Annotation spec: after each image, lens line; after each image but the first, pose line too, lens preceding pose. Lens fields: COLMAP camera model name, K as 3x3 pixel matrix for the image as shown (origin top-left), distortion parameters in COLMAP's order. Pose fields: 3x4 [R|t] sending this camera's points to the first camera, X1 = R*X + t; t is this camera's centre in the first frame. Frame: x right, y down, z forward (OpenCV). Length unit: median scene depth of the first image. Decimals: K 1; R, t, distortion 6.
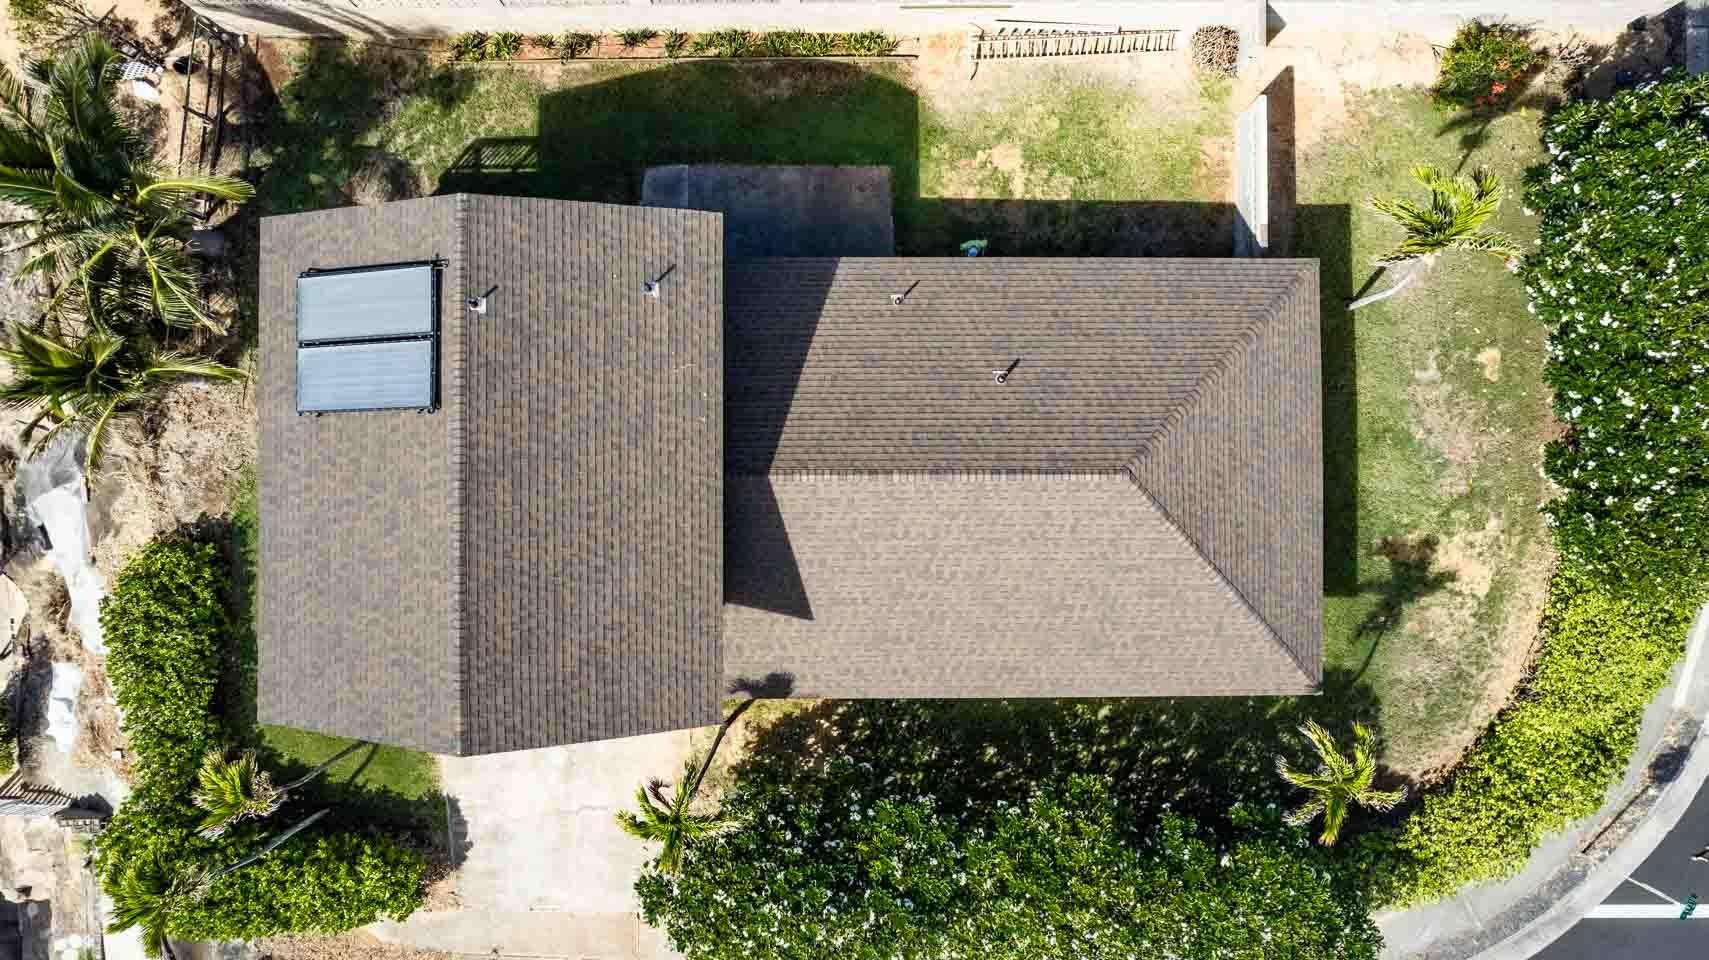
lens RADIAL K [[1109.2, 0, 855.2], [0, 1109.2, 484.3], [0, 0, 1]] dist [-0.086877, 0.086371]
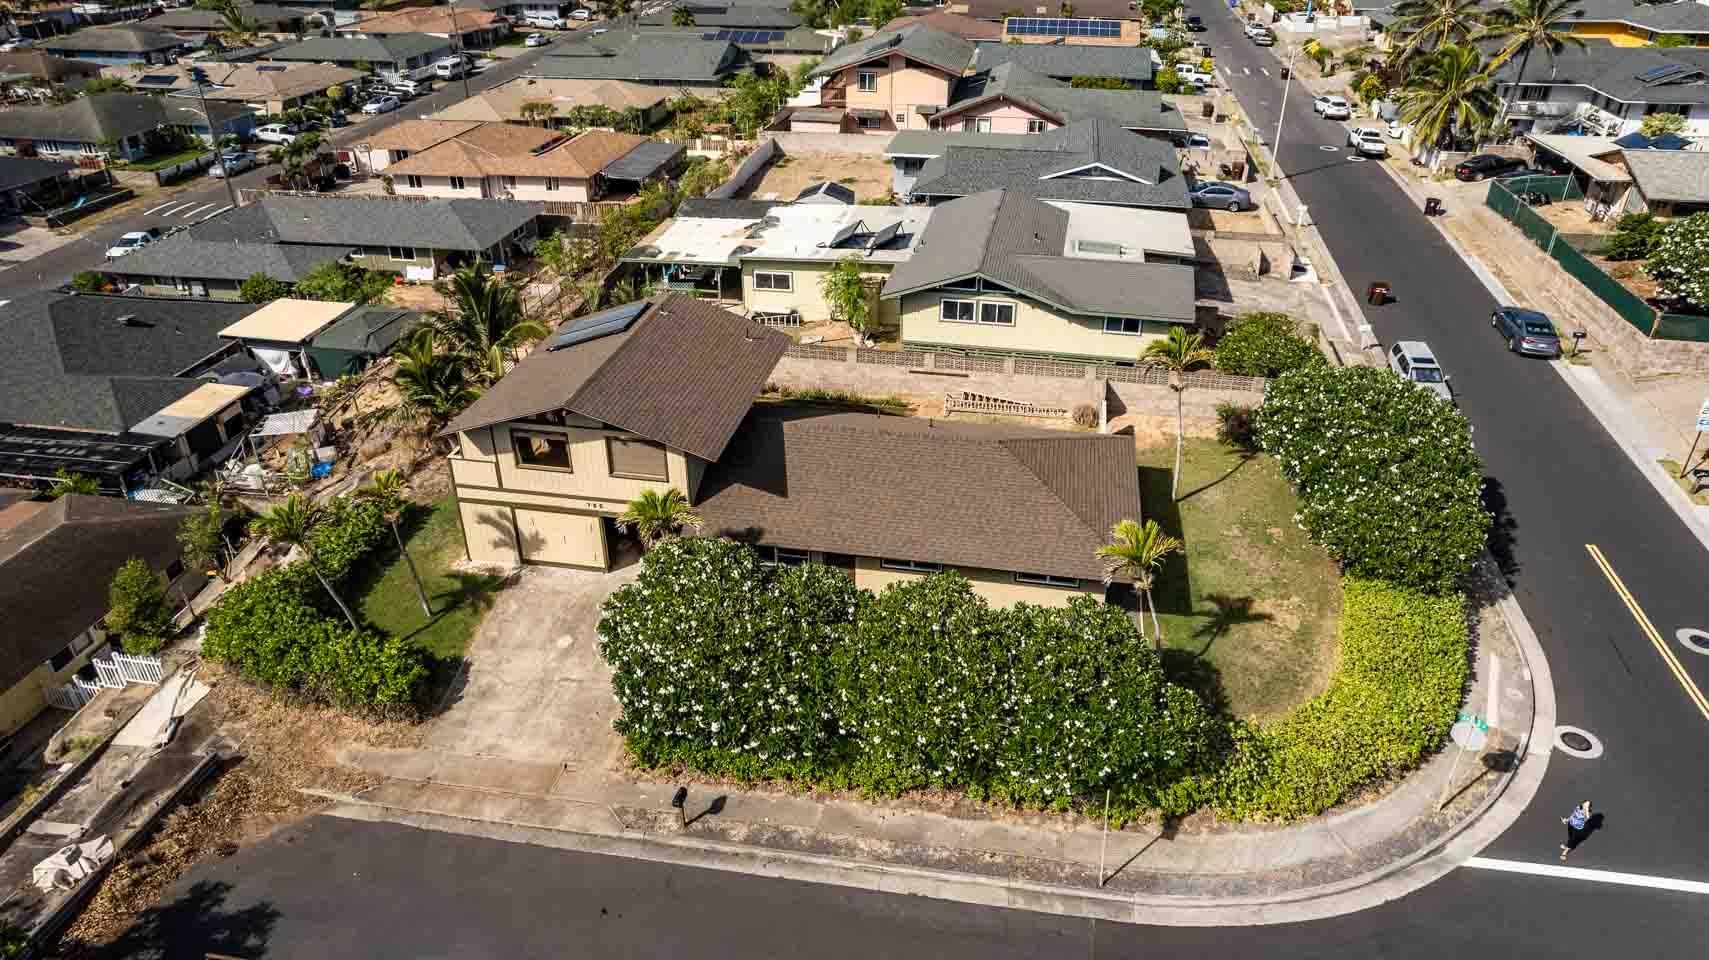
lens RADIAL K [[1109.2, 0, 855.2], [0, 1109.2, 484.3], [0, 0, 1]] dist [-0.086877, 0.086371]
pose [[0.982719, 0.089085, -0.162254, 0.261288], [-0.185037, 0.495900, -0.848436, 1.213186], [0.004879, 0.863798, 0.503815, 0.197879]]
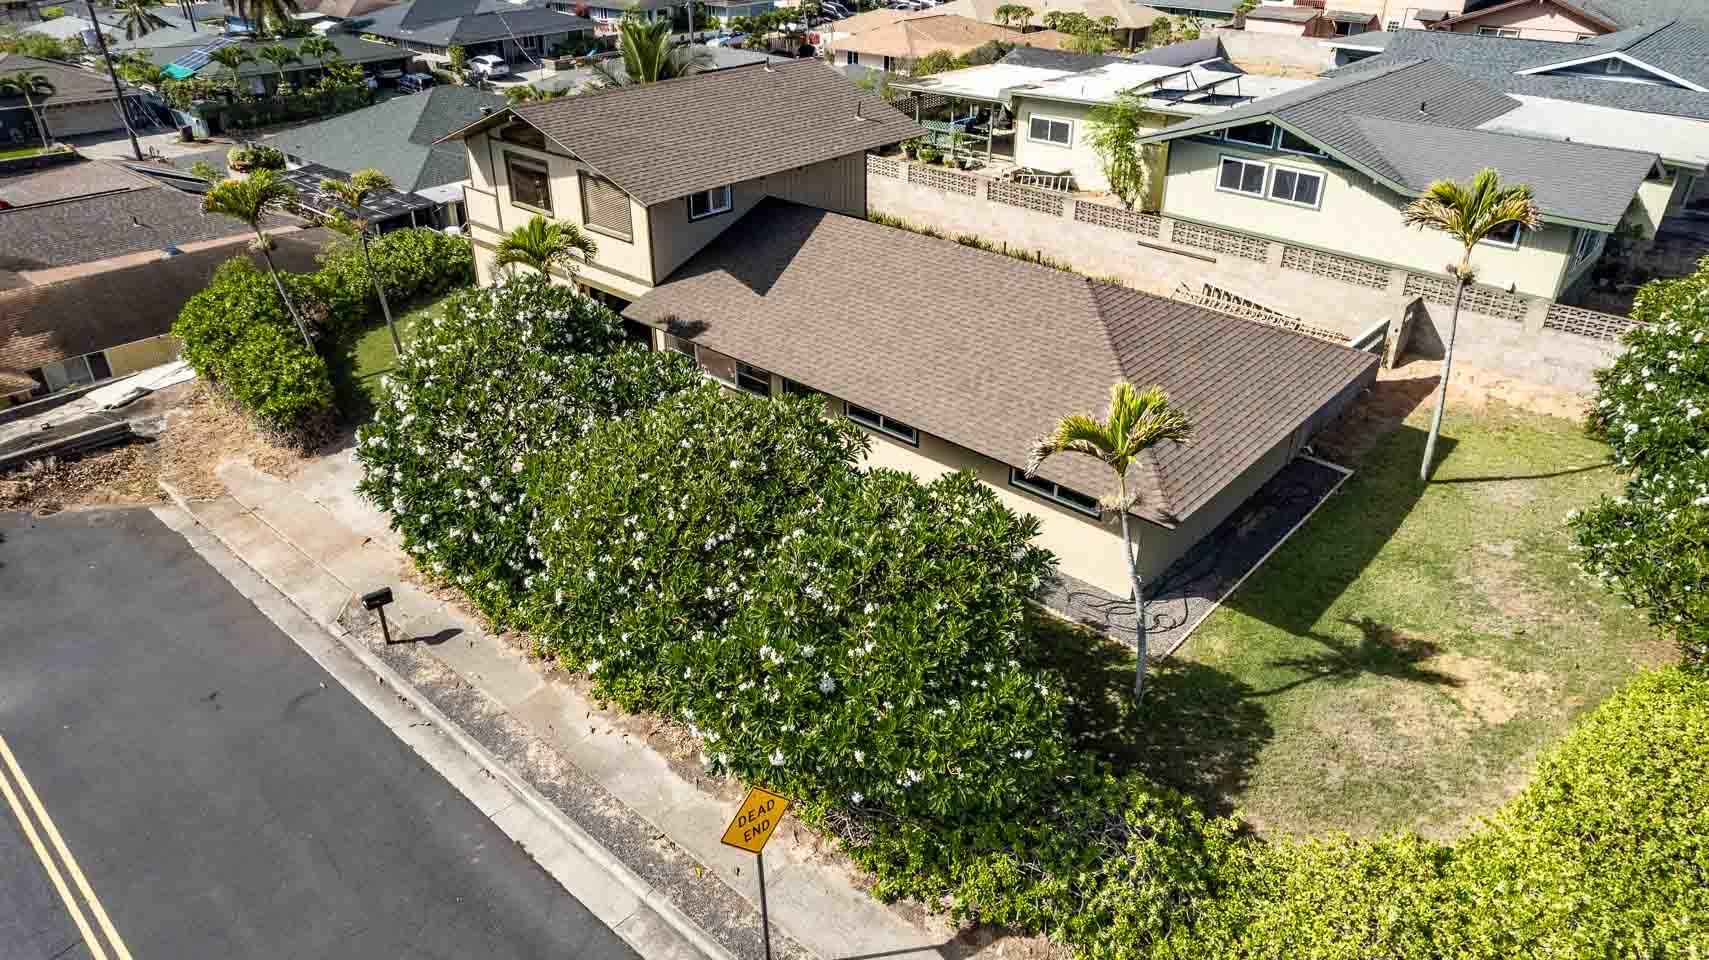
lens RADIAL K [[1109.2, 0, 855.2], [0, 1109.2, 484.3], [0, 0, 1]] dist [-0.086877, 0.086371]
pose [[0.745662, 0.328250, -0.579862, 0.623786], [-0.666296, 0.375263, -0.644381, 0.721841], [0.006082, 0.866850, 0.498531, 0.552904]]
